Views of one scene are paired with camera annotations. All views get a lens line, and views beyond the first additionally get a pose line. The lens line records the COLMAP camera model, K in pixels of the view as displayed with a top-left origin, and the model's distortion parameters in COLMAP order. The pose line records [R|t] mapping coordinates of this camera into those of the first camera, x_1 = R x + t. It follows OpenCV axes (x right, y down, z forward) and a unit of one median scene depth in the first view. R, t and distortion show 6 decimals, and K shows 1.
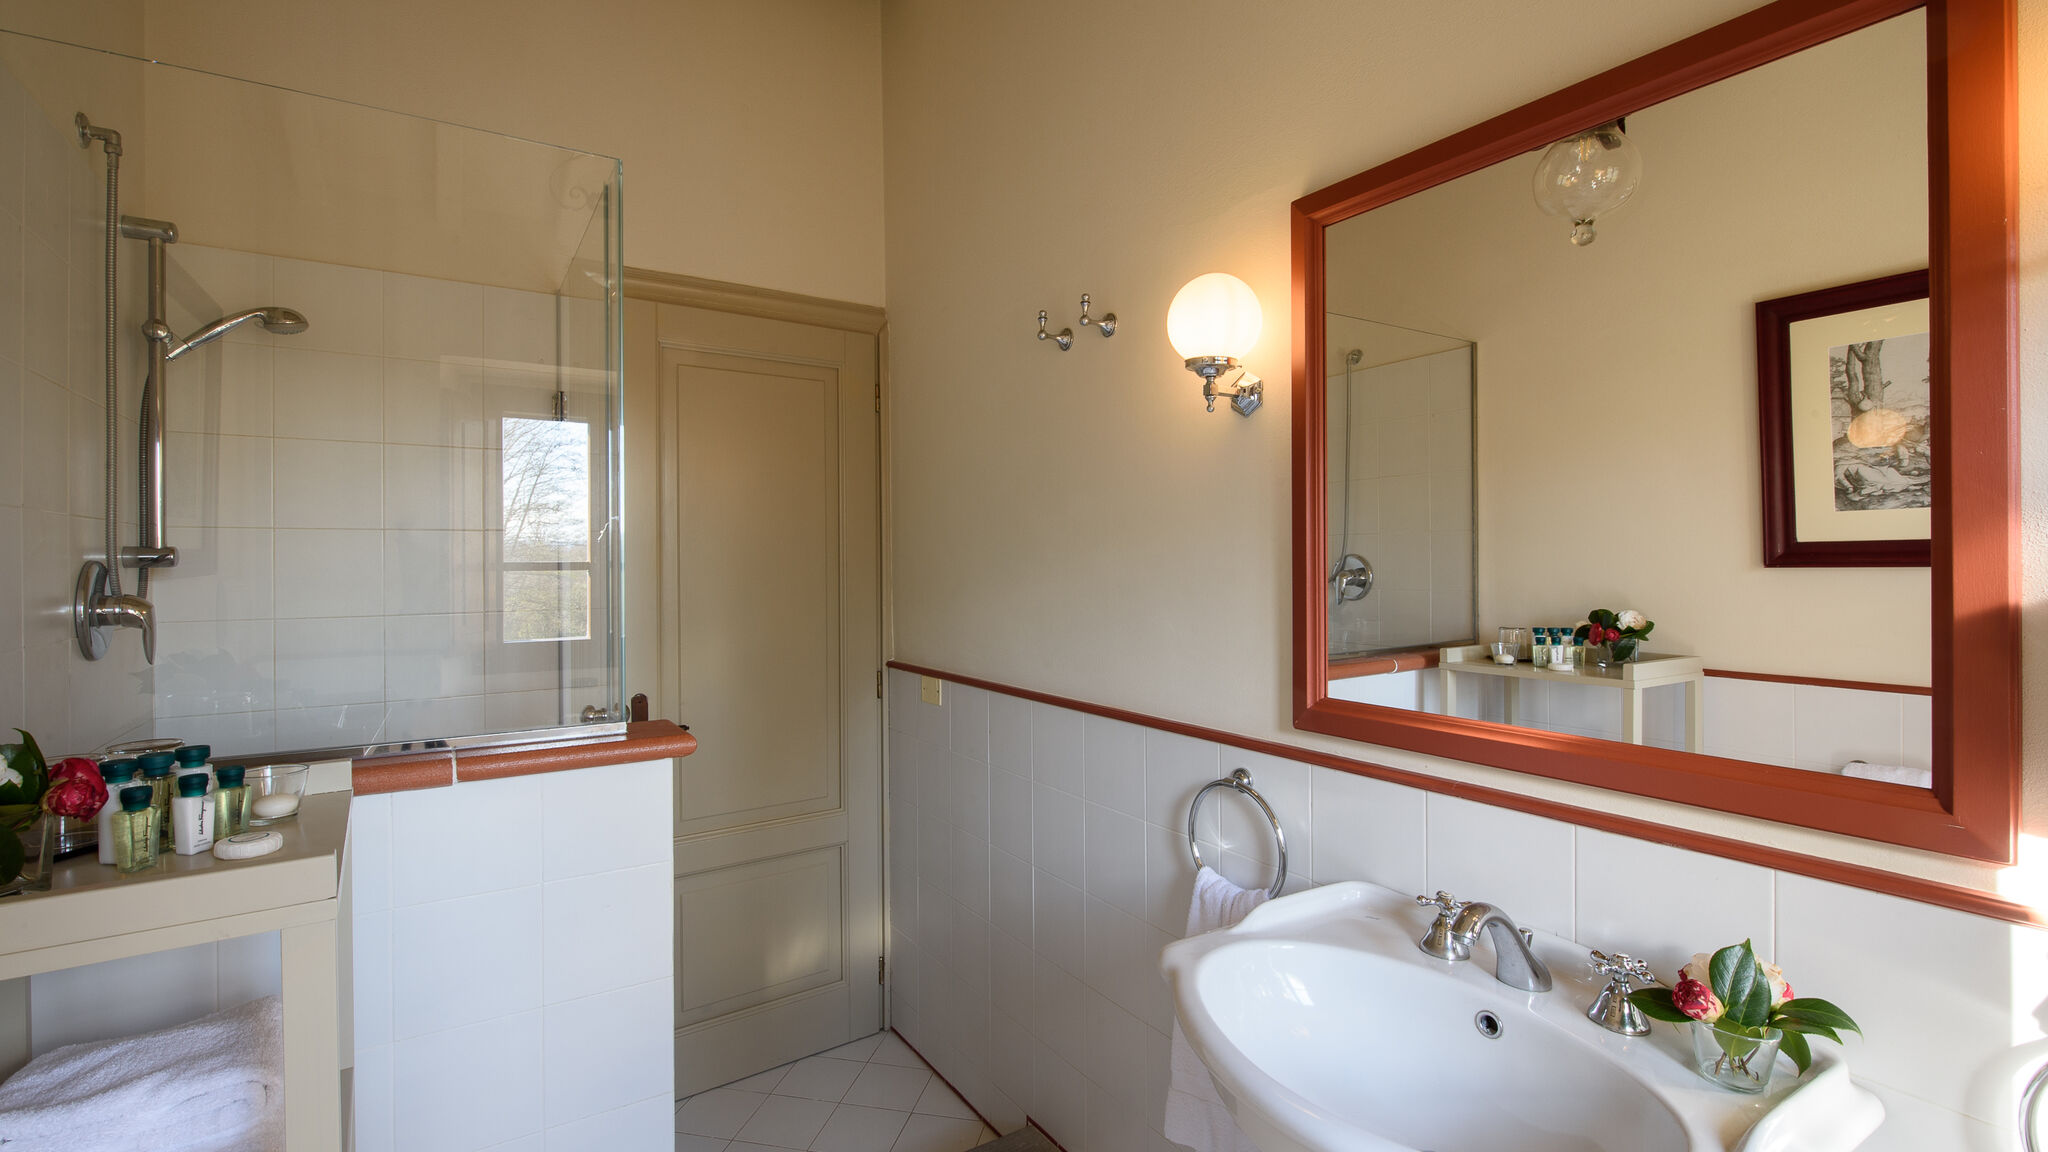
lens RADIAL K [[934.9, 0, 1024.8], [0, 934.9, 564.2], [0, 0, 1]] dist [-0.003615, -0.000200]
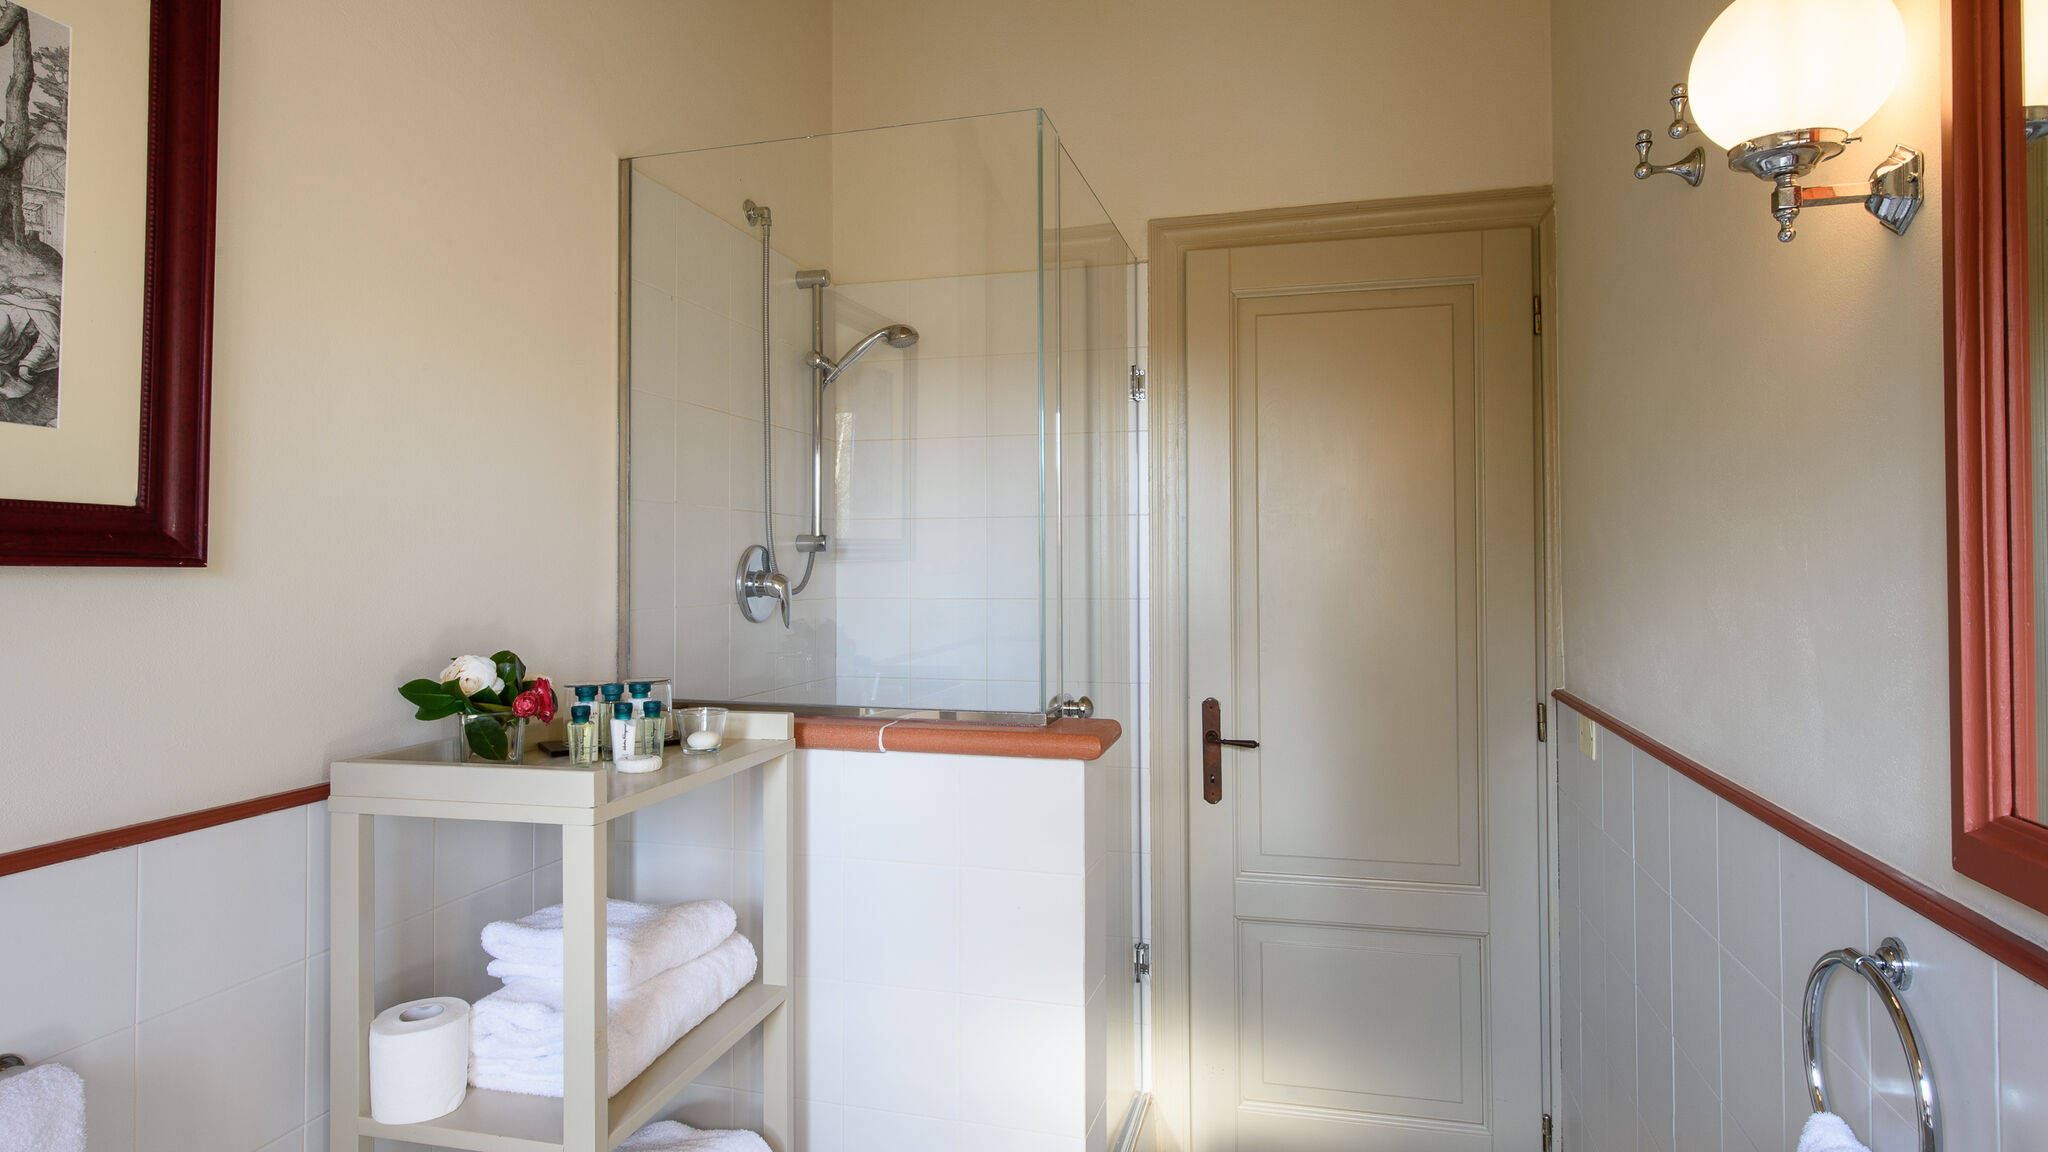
lens RADIAL K [[1126.4, 0, 1024.4], [0, 1126.4, 571.2], [0, 0, 1]] dist [-0.005910, 0.000767]
pose [[0.642547, 0.007103, -0.766213, 0.377685], [-0.005481, 0.999974, 0.004673, 0.020025], [0.766227, 0.001197, 0.642569, 0.246872]]
